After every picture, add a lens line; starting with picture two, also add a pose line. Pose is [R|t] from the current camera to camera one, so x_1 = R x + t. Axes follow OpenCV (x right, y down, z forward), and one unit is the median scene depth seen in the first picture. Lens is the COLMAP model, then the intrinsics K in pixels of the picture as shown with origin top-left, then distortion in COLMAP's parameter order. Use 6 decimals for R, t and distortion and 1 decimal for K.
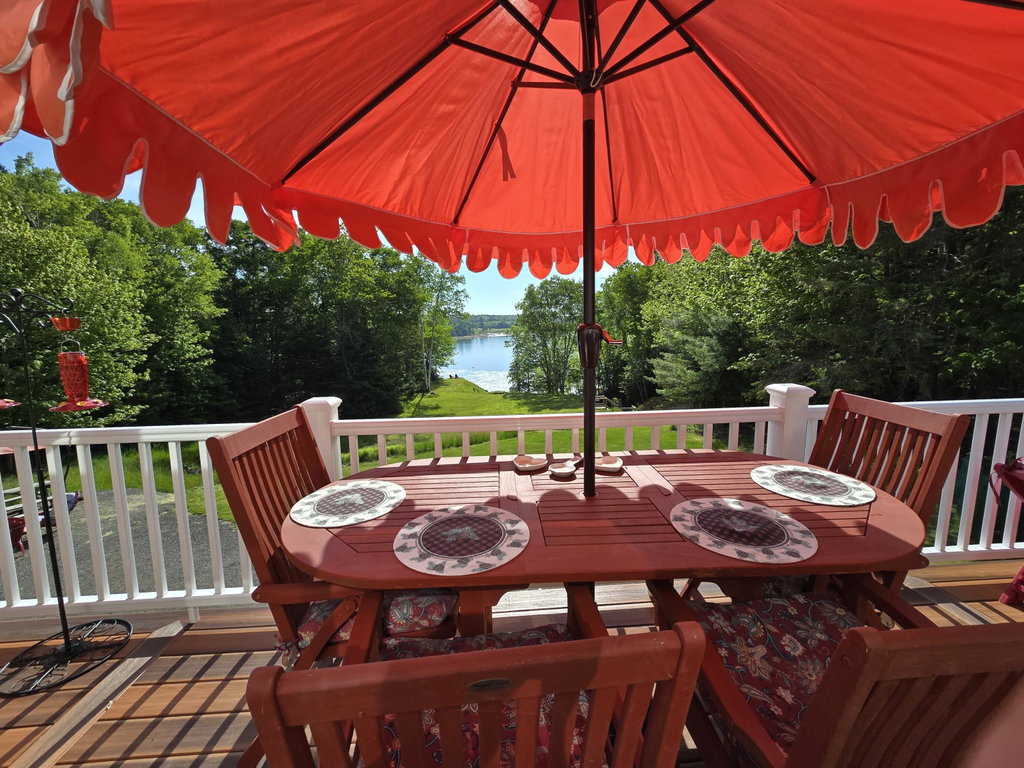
lens RADIAL K [[419.9, 0, 517.0], [0, 419.9, 376.7], [0, 0, 1]] dist [-0.001993, 0.000464]
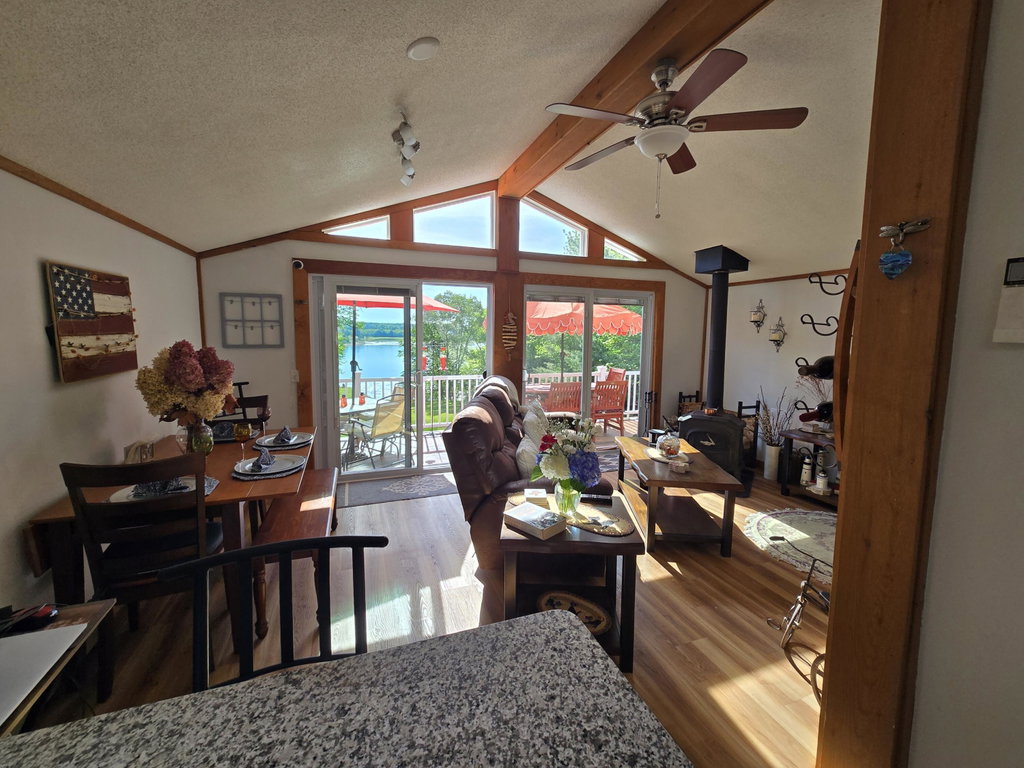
lens RADIAL K [[419.9, 0, 512.1], [0, 419.9, 373.7], [0, 0, 1]] dist [-0.001993, 0.000464]
pose [[0.963922, 0.005239, 0.266133, -0.085878], [0.003095, 0.999518, -0.030887, 0.015718], [-0.266167, 0.030596, 0.963441, -0.185044]]
